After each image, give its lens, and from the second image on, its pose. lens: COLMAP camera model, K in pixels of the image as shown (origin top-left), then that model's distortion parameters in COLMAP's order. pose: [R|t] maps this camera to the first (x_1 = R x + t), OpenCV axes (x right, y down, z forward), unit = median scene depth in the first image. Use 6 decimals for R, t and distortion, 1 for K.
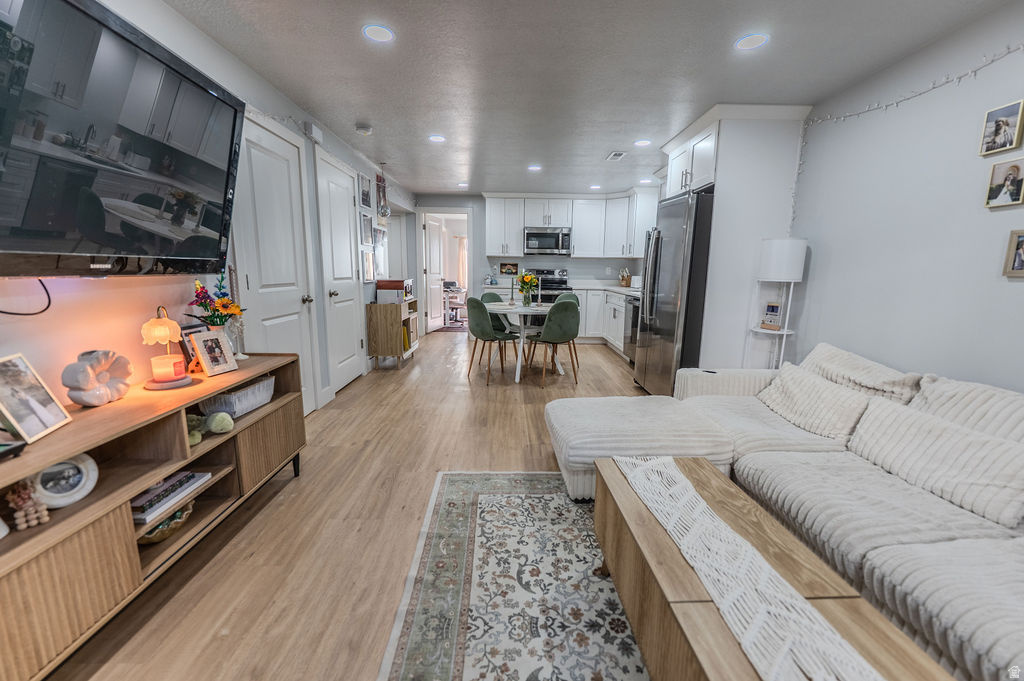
lens RADIAL K [[405.2, 0, 513.1], [0, 405.2, 339.0], [0, 0, 1]] dist [-0.001381, 0.000087]
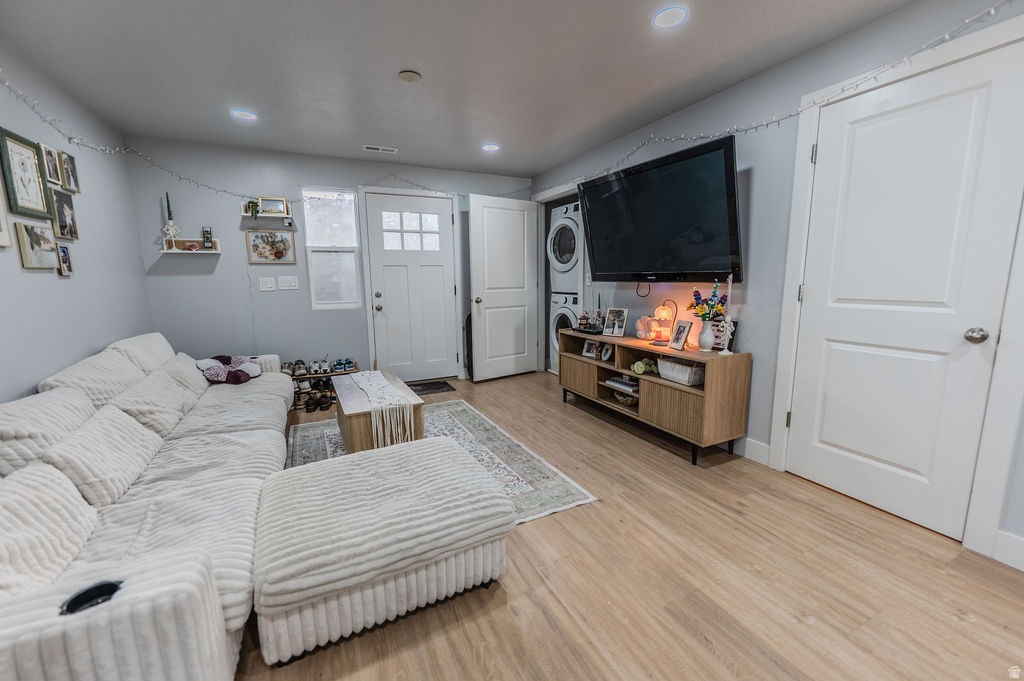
lens RADIAL K [[405.2, 0, 513.7], [0, 405.2, 339.5], [0, 0, 1]] dist [-0.001381, 0.000087]
pose [[-0.902981, 0.066021, -0.424578, 0.317819], [-0.070951, 0.951651, 0.298876, -0.249038], [0.423782, 0.300003, -0.854638, 1.431473]]
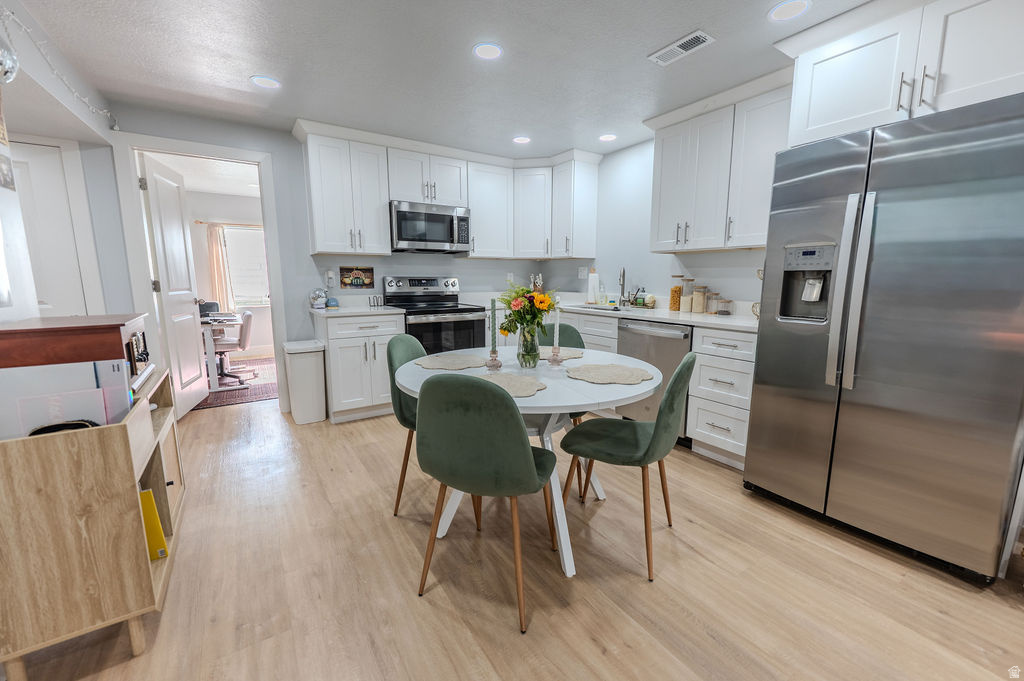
lens RADIAL K [[405.2, 0, 513.0], [0, 405.2, 340.5], [0, 0, 1]] dist [-0.001381, 0.000087]
pose [[0.839911, -0.098617, 0.533689, -0.349468], [0.103951, 0.994378, 0.020149, -0.202516], [-0.532675, 0.038554, 0.845441, 1.124353]]
